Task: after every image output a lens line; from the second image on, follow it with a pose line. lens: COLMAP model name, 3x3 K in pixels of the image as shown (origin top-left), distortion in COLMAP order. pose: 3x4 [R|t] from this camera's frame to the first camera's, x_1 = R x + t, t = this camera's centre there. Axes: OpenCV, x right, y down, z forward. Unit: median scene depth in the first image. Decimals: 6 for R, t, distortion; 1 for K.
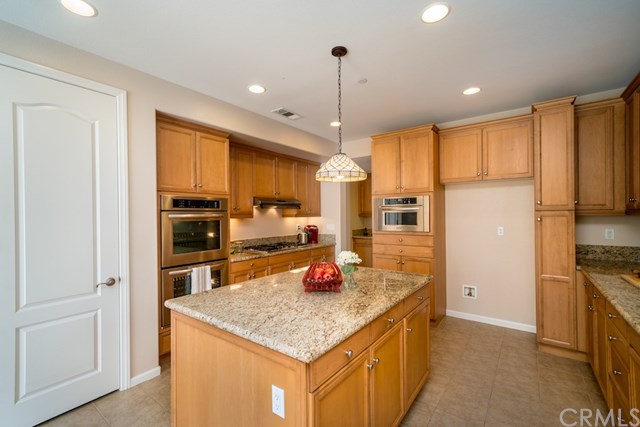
lens RADIAL K [[283.5, 0, 320.8], [0, 283.5, 217.8], [0, 0, 1]] dist [0.025965, -0.000314]
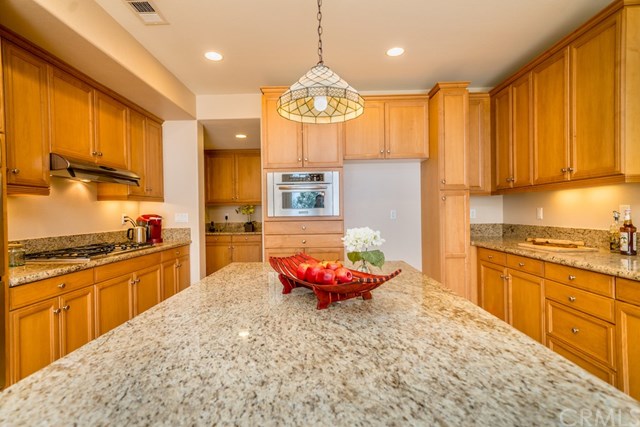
lens RADIAL K [[316.2, 0, 317.8], [0, 316.2, 212.6], [0, 0, 1]] dist [0.017735, 0.001336]
pose [[0.814305, -0.003196, 0.580428, -0.192068], [0.015442, 0.999750, -0.016160, 0.052725], [-0.580232, 0.022122, 0.814151, 0.281661]]
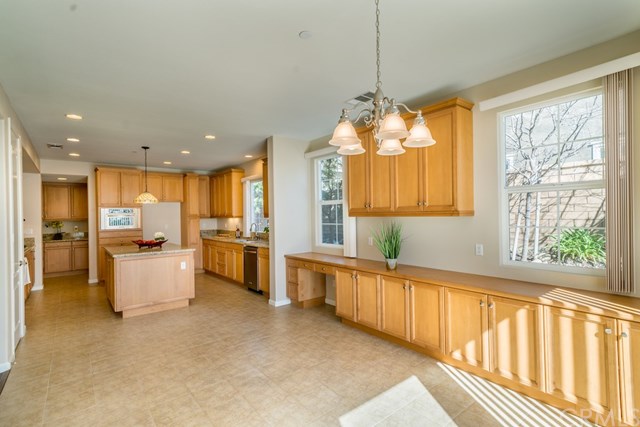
lens RADIAL K [[316.2, 0, 318.4], [0, 316.2, 212.2], [0, 0, 1]] dist [0.017735, 0.001336]
pose [[0.272834, 0.012209, 0.961984, -1.225804], [0.030381, 0.999311, -0.021299, 0.024222], [-0.961581, 0.035037, 0.272276, -0.636768]]
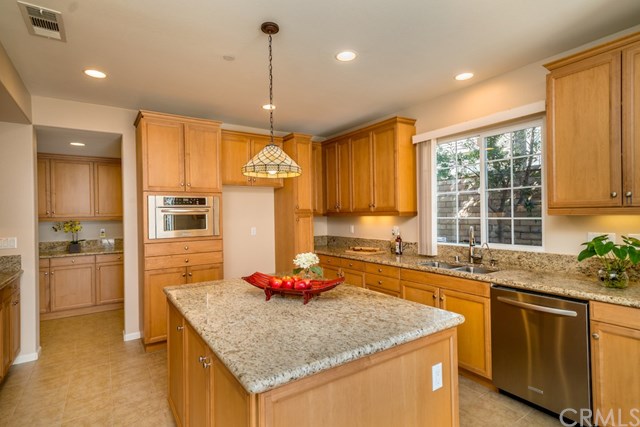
lens RADIAL K [[316.2, 0, 319.6], [0, 316.2, 213.5], [0, 0, 1]] dist [0.017735, 0.001336]
pose [[0.335648, 0.009679, 0.941938, -0.473855], [0.026366, 0.999459, -0.019665, 0.006436], [-0.941618, 0.031435, 0.335211, 0.324805]]
